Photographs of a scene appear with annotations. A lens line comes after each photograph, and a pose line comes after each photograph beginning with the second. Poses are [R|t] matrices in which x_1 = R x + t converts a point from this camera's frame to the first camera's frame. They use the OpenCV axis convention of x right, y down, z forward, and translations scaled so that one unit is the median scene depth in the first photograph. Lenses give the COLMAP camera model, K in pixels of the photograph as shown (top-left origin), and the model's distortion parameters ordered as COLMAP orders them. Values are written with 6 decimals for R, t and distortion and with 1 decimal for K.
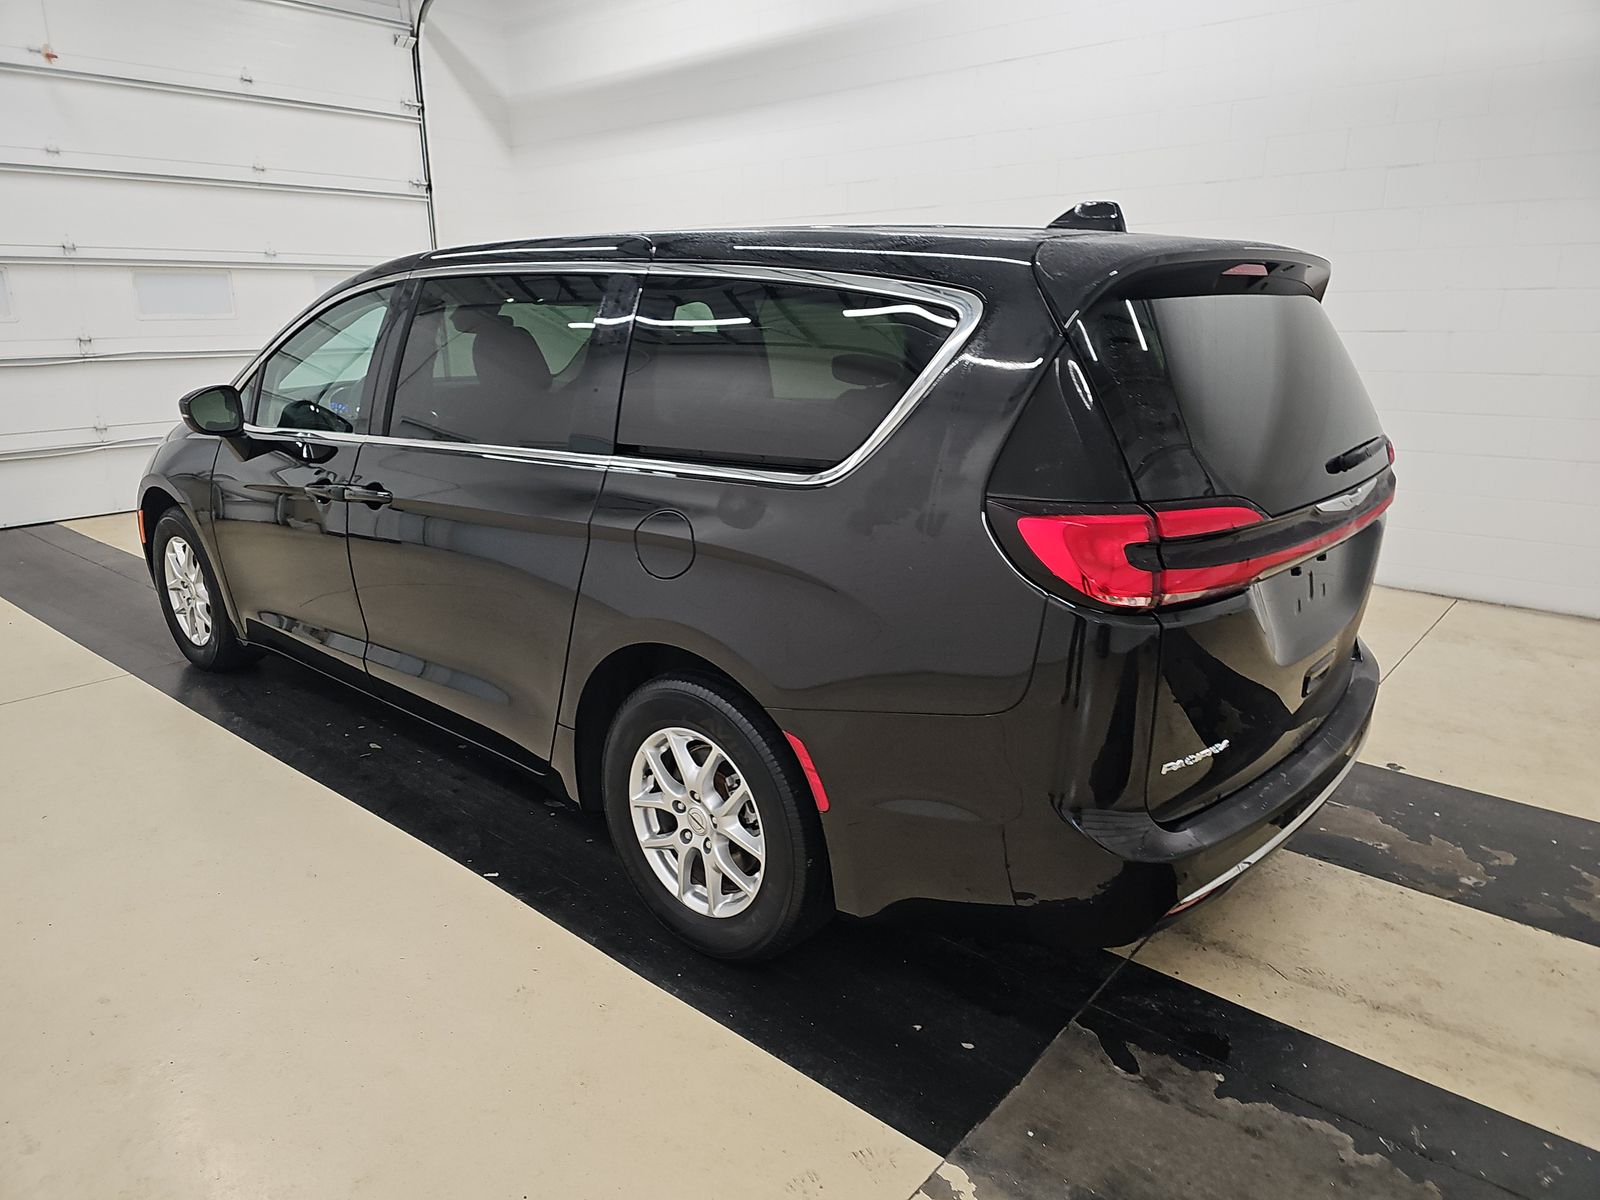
lens RADIAL K [[1014.5, 0, 800.0], [0, 1014.5, 600.0], [0, 0, 1]] dist [0.068900, -0.059880]
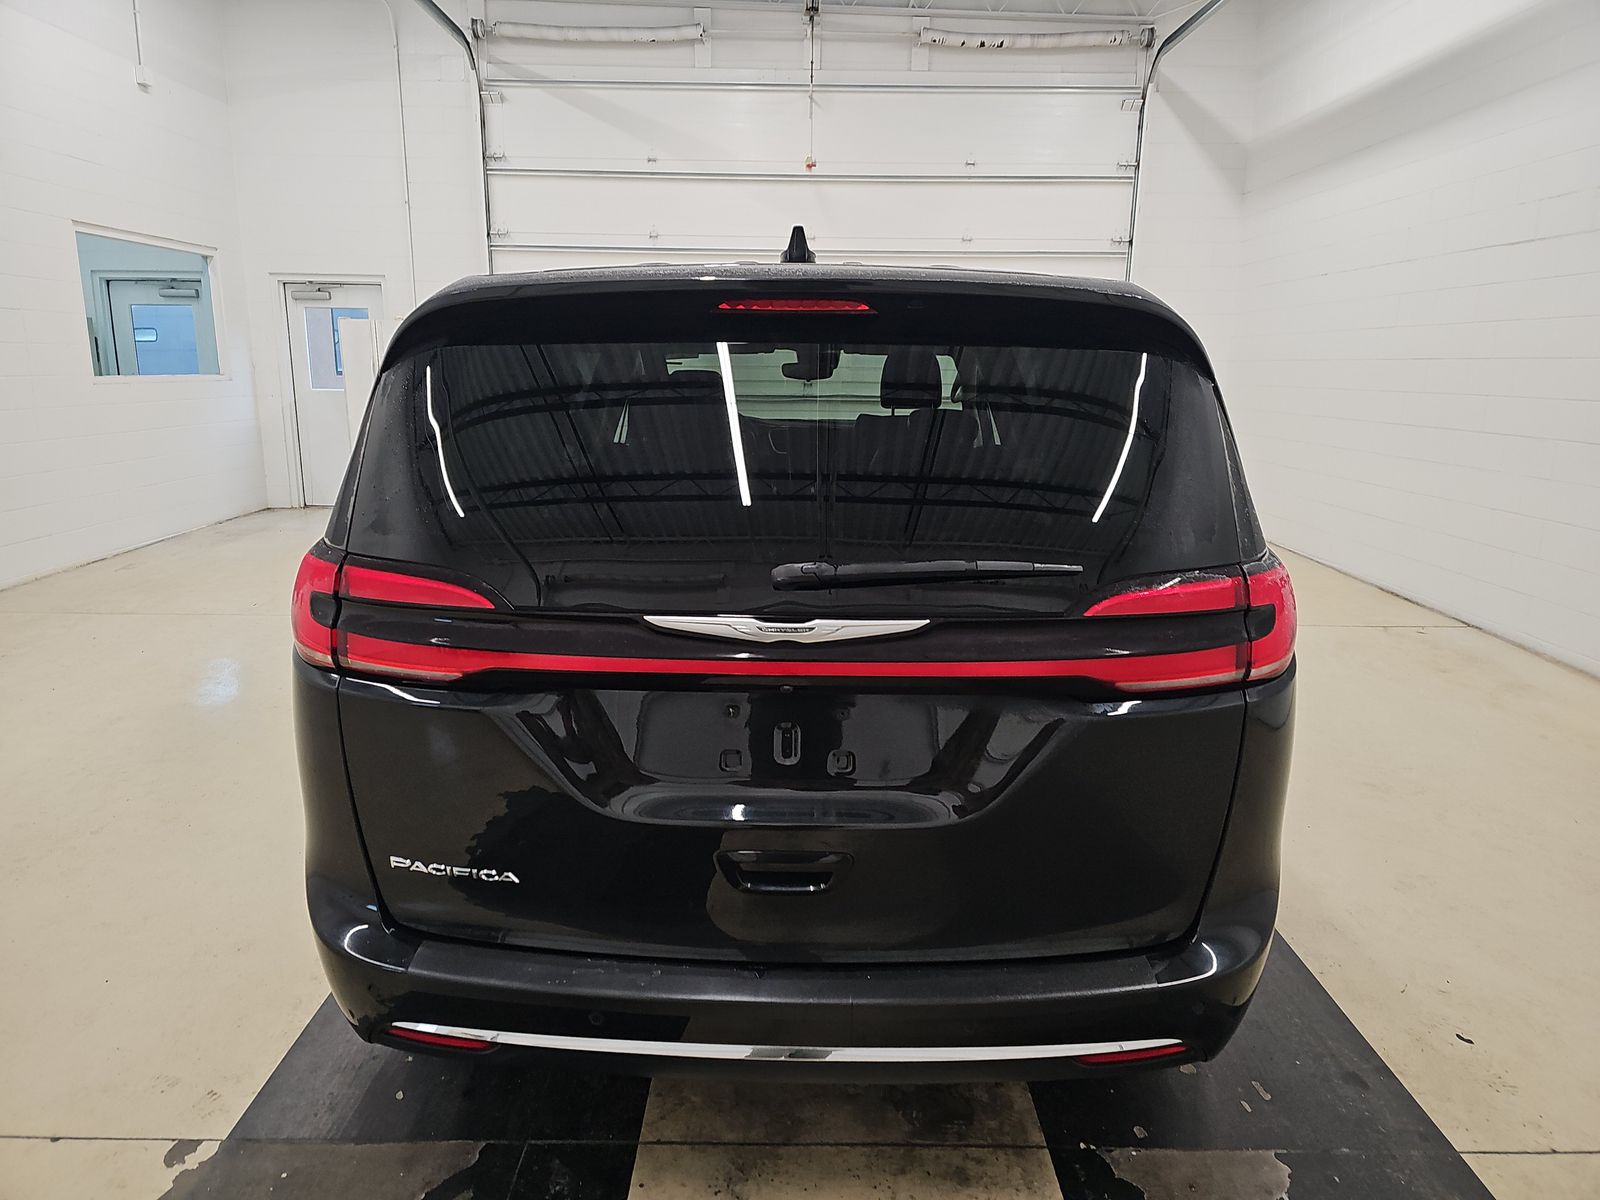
lens RADIAL K [[1014.5, 0, 800.0], [0, 1014.5, 600.0], [0, 0, 1]] dist [0.068900, -0.059880]
pose [[0.653332, 0.188997, -0.733102, 0.788781], [-0.226297, 0.972819, 0.049124, -0.117405], [0.722459, 0.133804, 0.678343, 0.422441]]
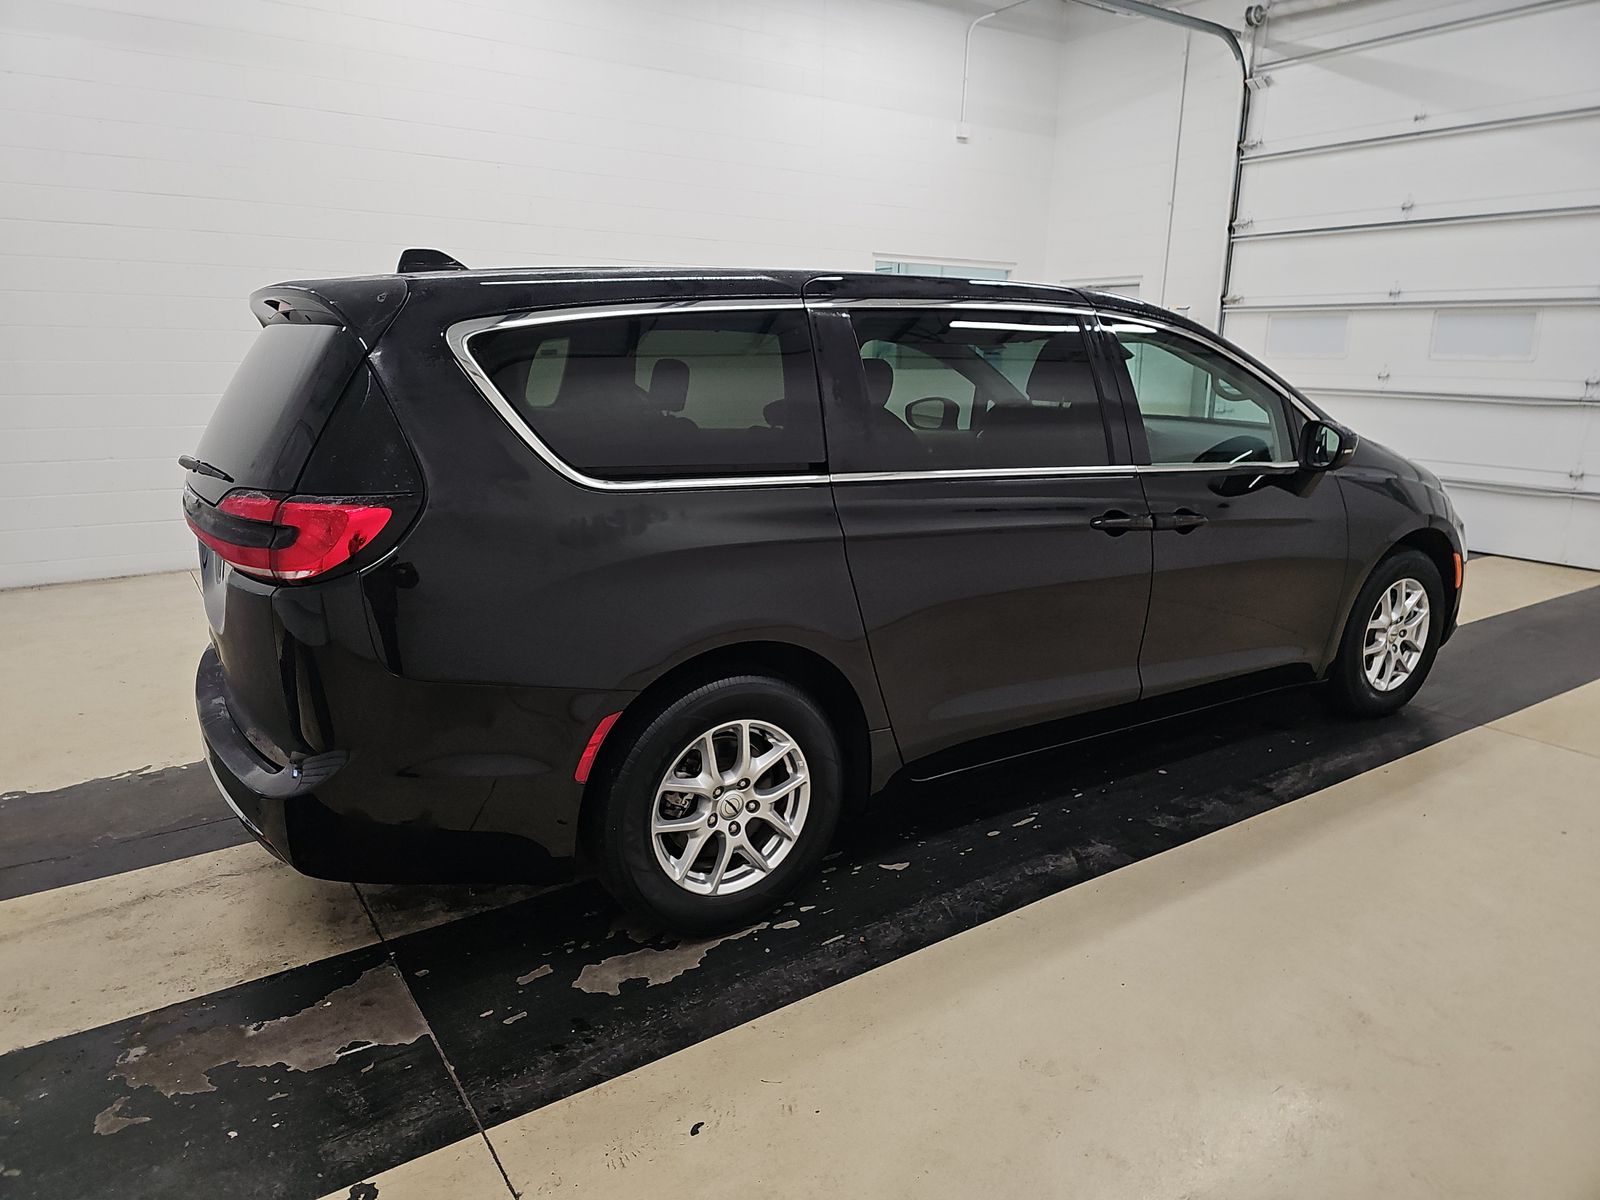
lens RADIAL K [[1014.5, 0, 800.0], [0, 1014.5, 600.0], [0, 0, 1]] dist [0.068900, -0.059880]
pose [[-0.248752, 0.241750, -0.937912, 1.155039], [-0.278466, 0.909616, 0.308311, -0.428165], [0.927674, 0.337870, -0.158949, 1.447475]]
